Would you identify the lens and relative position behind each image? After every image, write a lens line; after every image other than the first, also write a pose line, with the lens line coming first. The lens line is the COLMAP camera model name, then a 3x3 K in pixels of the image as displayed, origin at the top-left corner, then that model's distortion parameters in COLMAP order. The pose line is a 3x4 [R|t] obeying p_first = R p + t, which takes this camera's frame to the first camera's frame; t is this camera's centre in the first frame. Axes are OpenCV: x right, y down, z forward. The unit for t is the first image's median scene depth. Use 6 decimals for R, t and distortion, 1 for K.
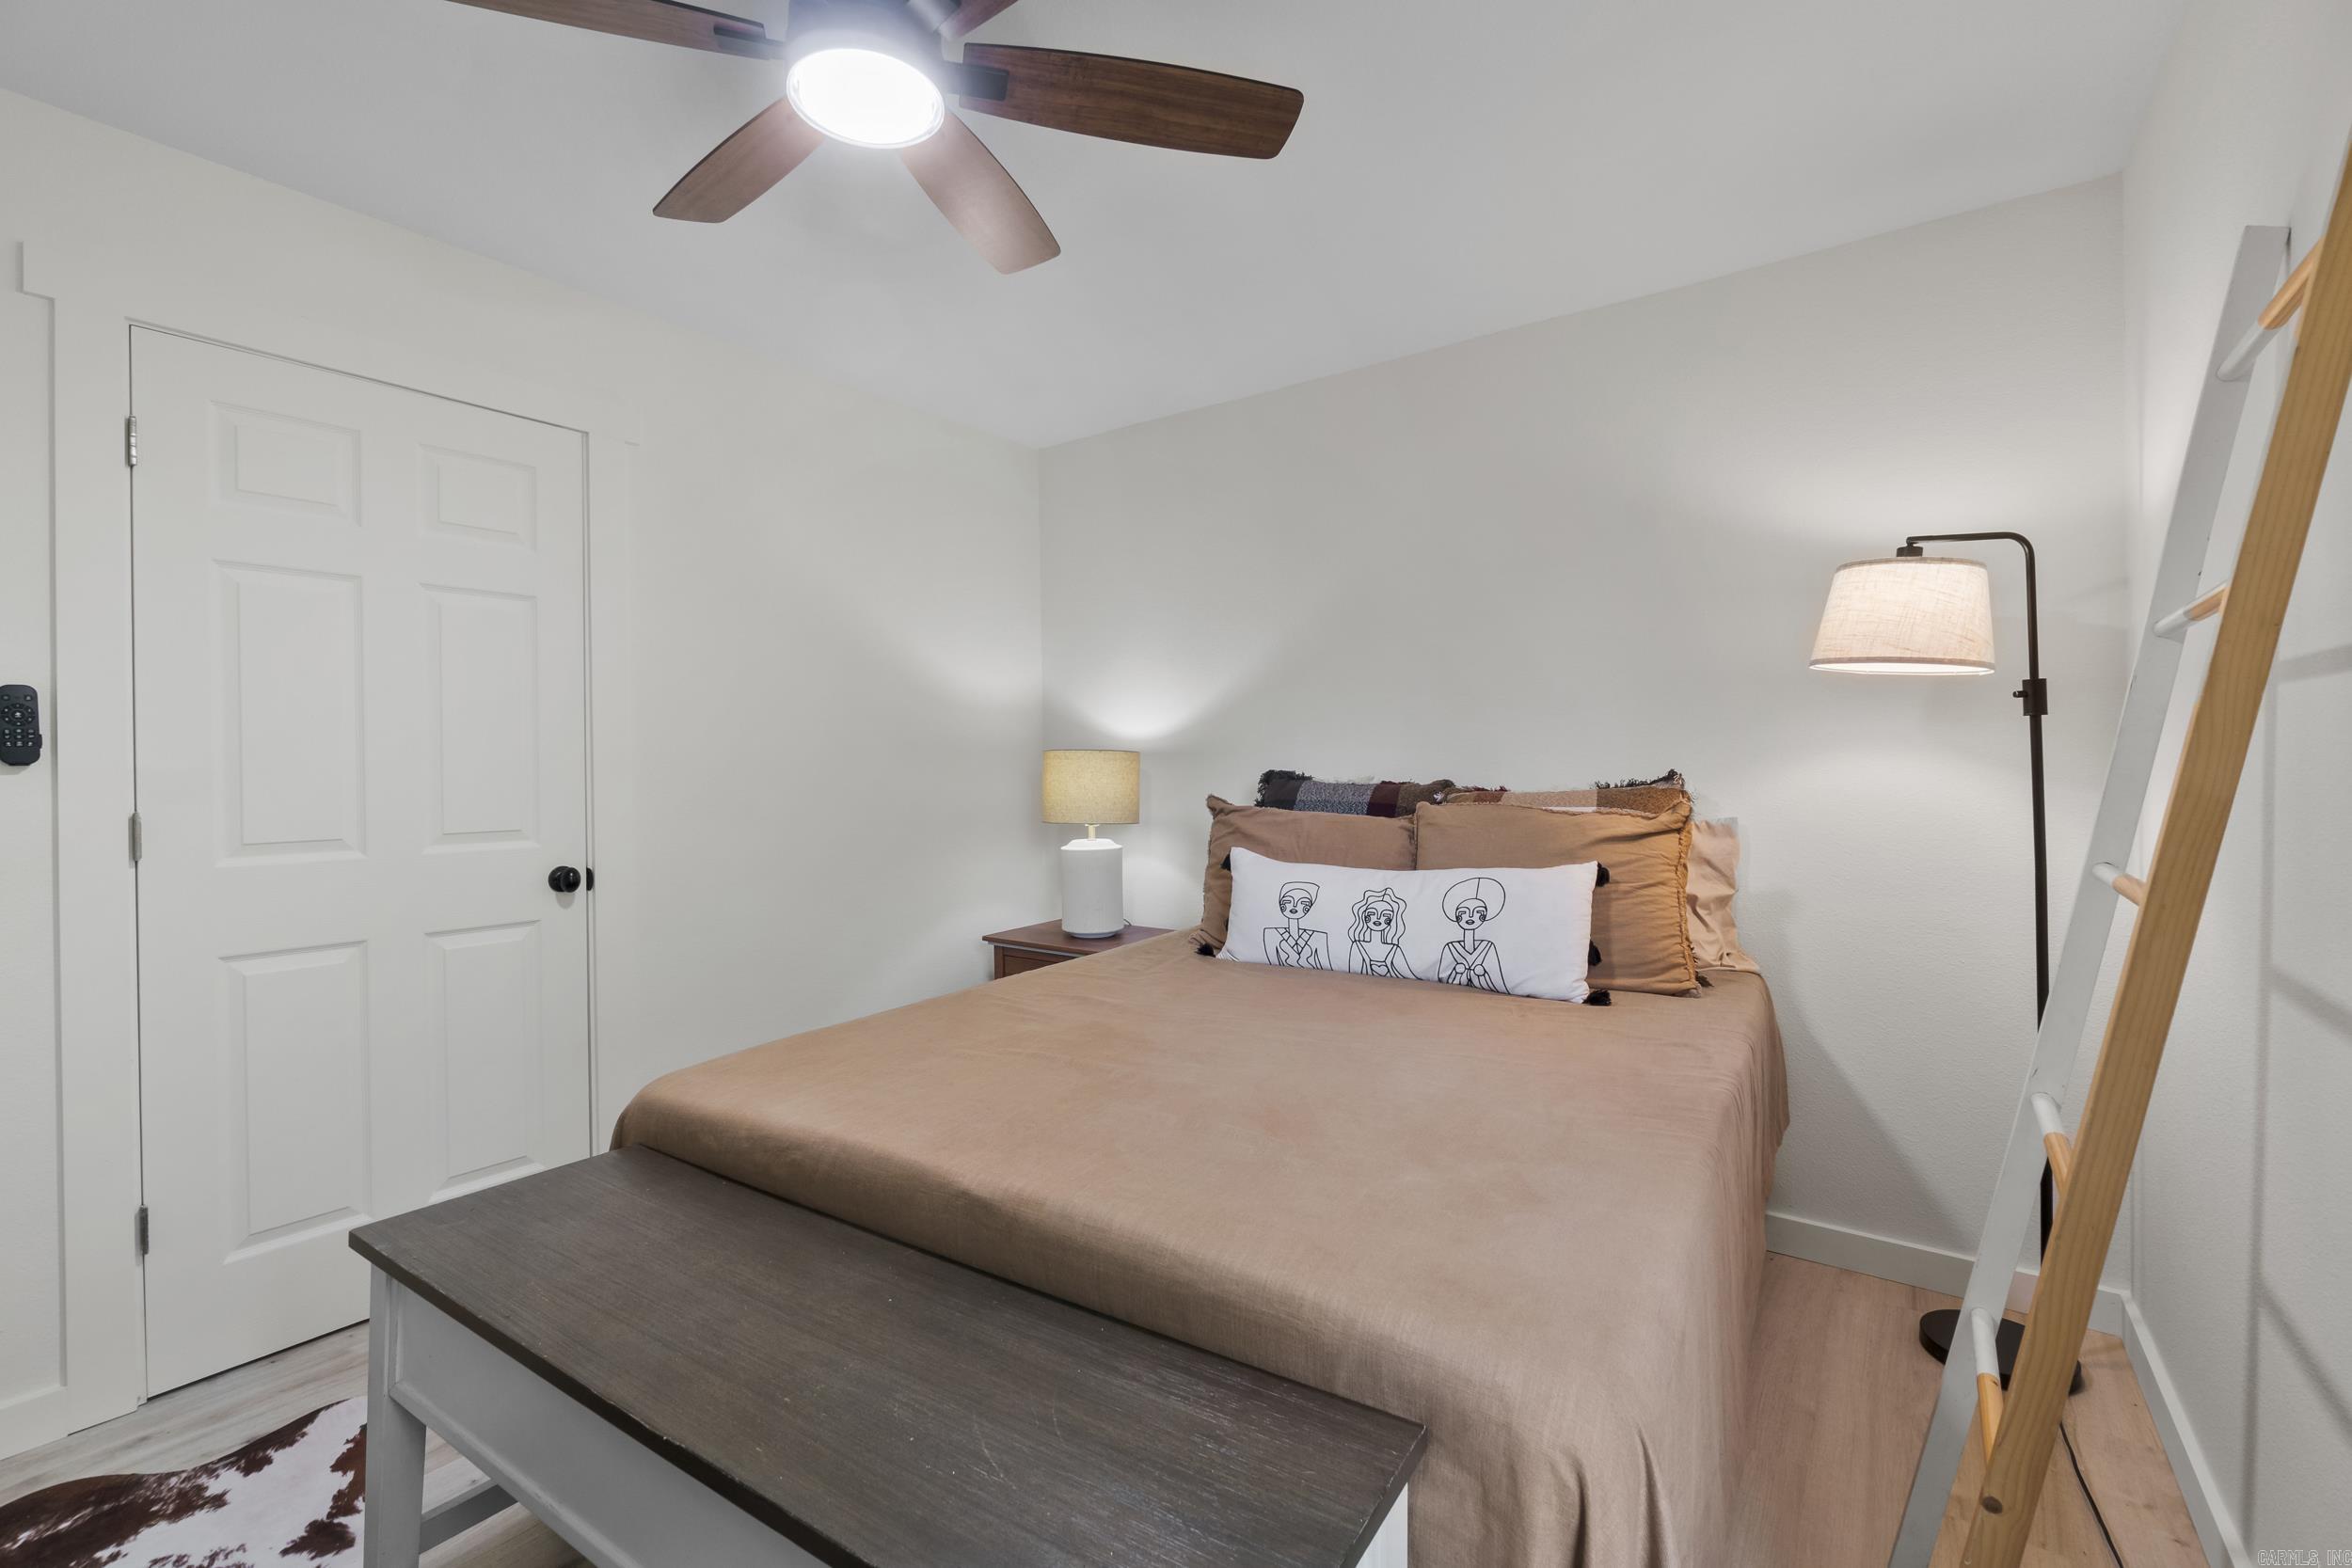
lens RADIAL K [[1053.2, 0, 1177.7], [0, 1053.2, 772.8], [0, 0, 1]] dist [-0.001637, -0.000093]
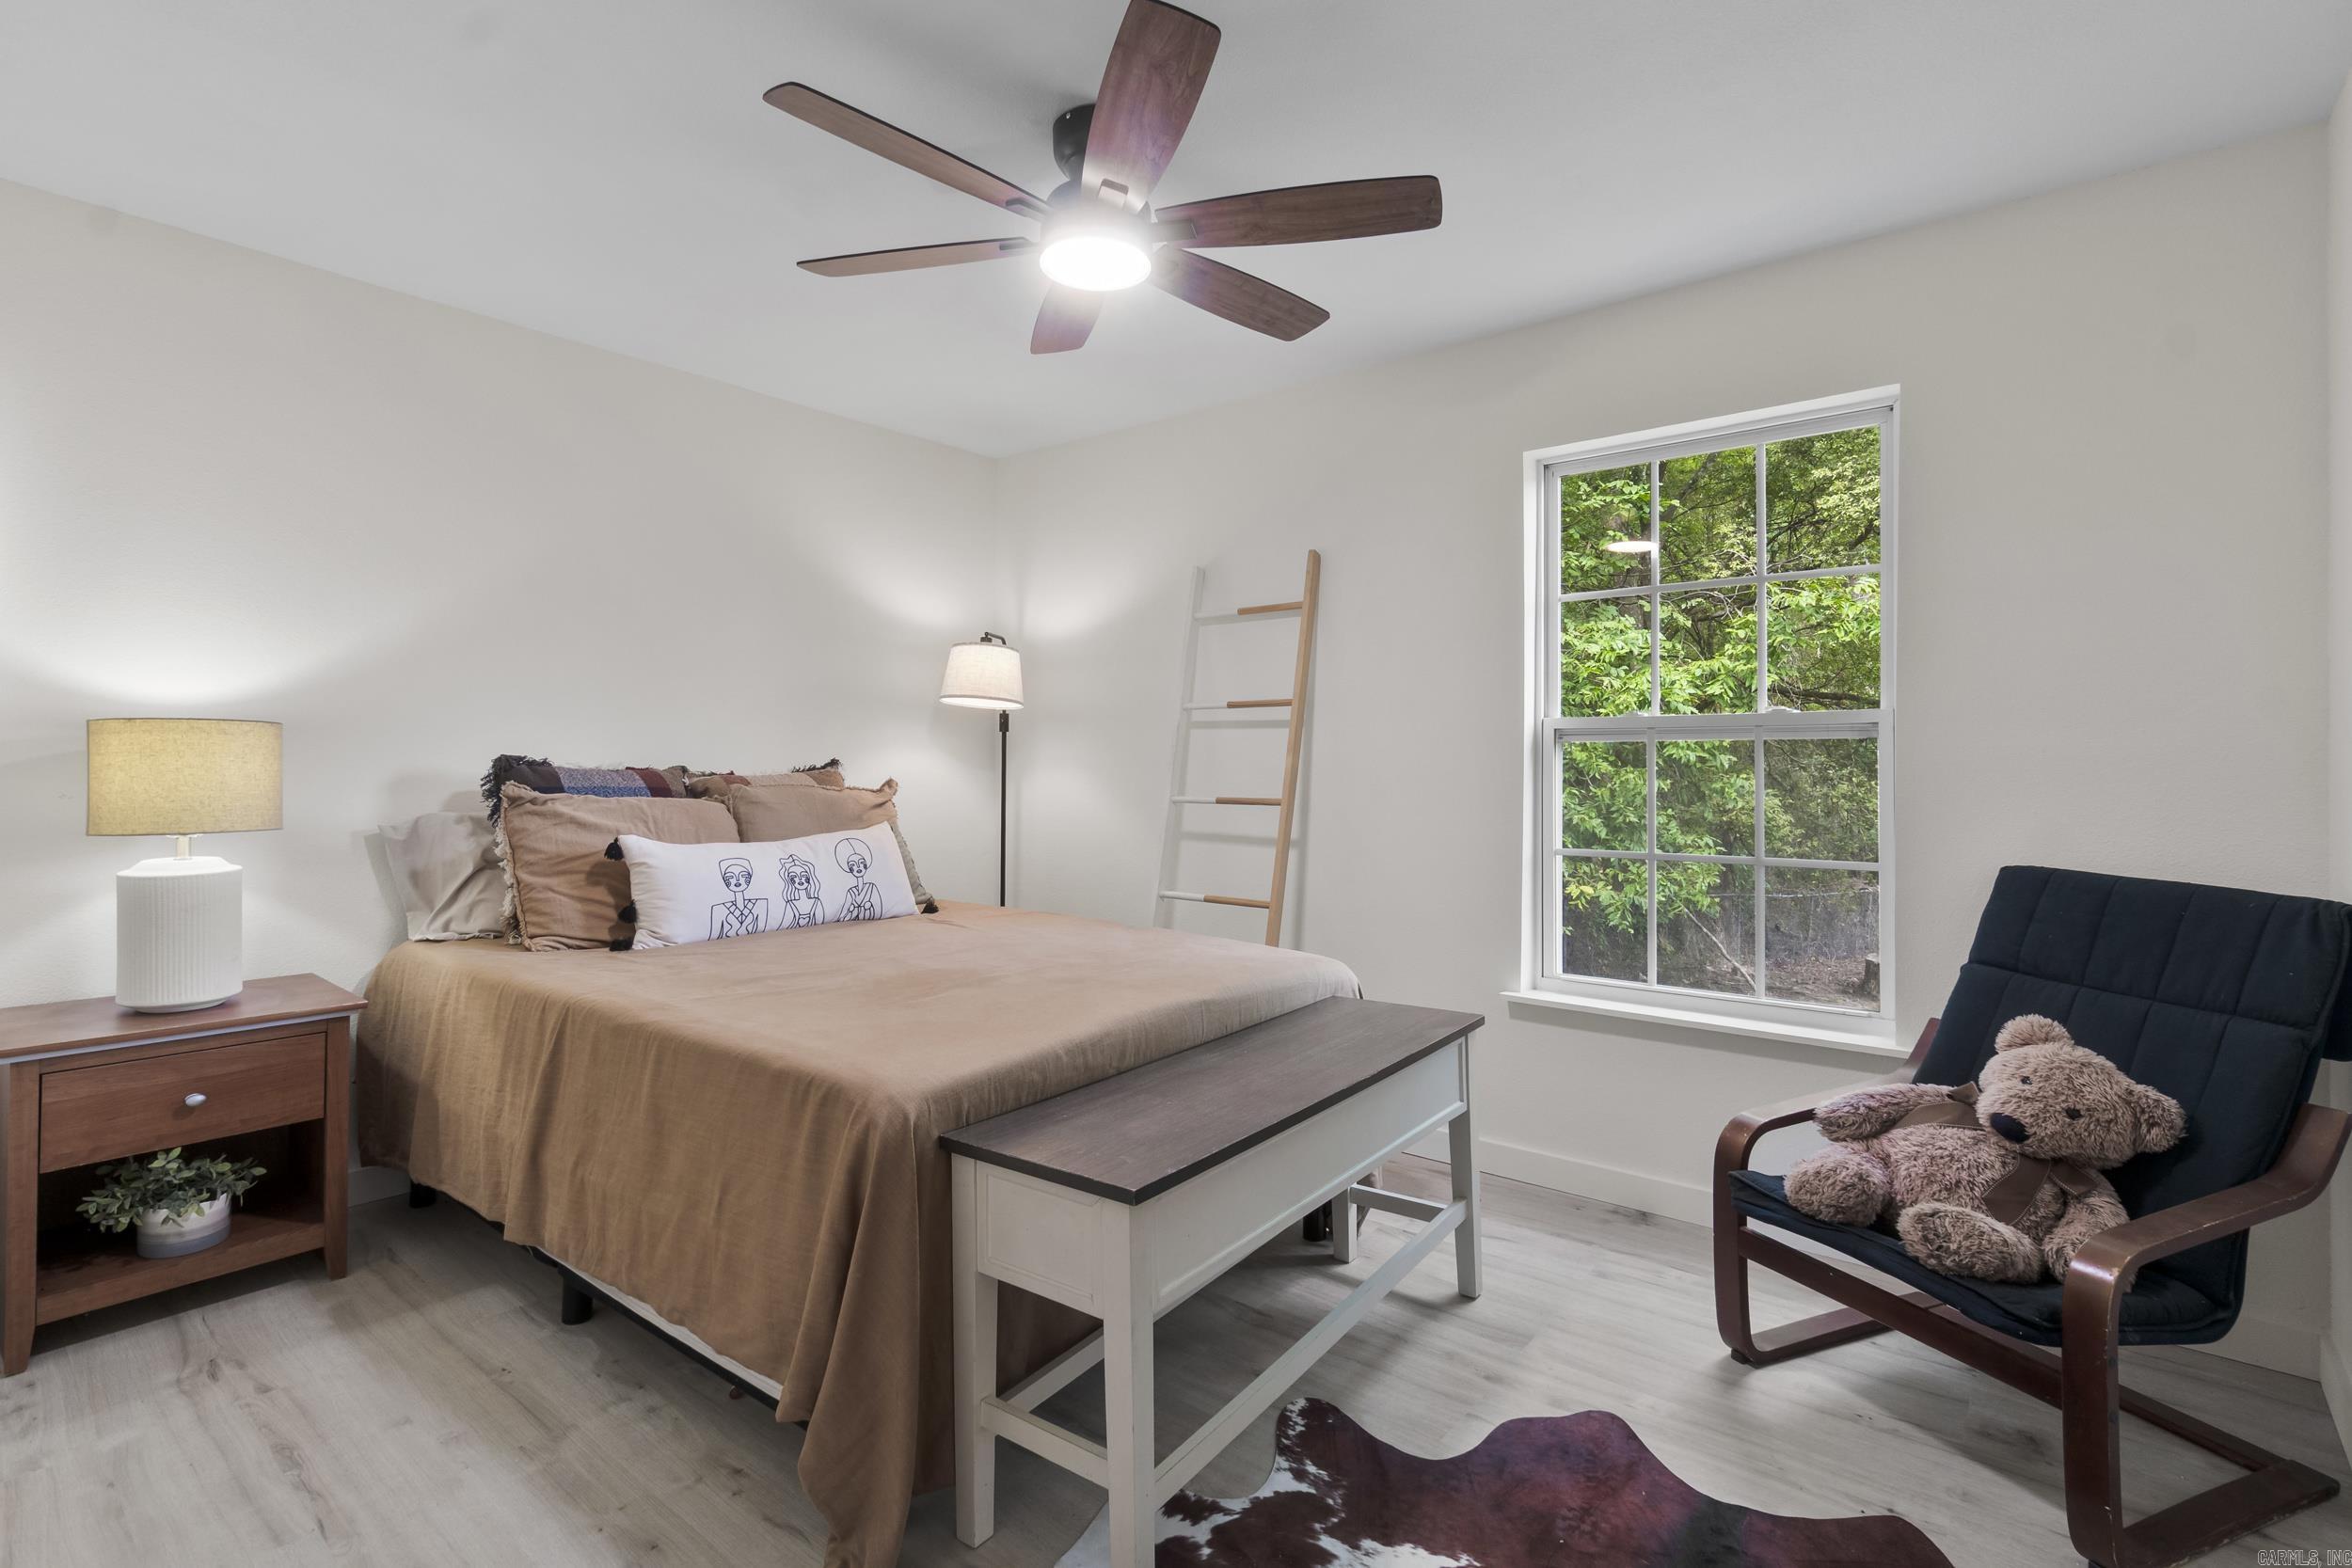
lens RADIAL K [[1095.3, 0, 1176.5], [0, 1095.3, 773.6], [0, 0, 1]] dist [0.000101, 0.000025]
pose [[0.056645, -0.009729, 0.998347, -1.020780], [-0.004198, 0.999941, 0.009983, 0.001321], [-0.998386, -0.004757, 0.056601, 0.481611]]
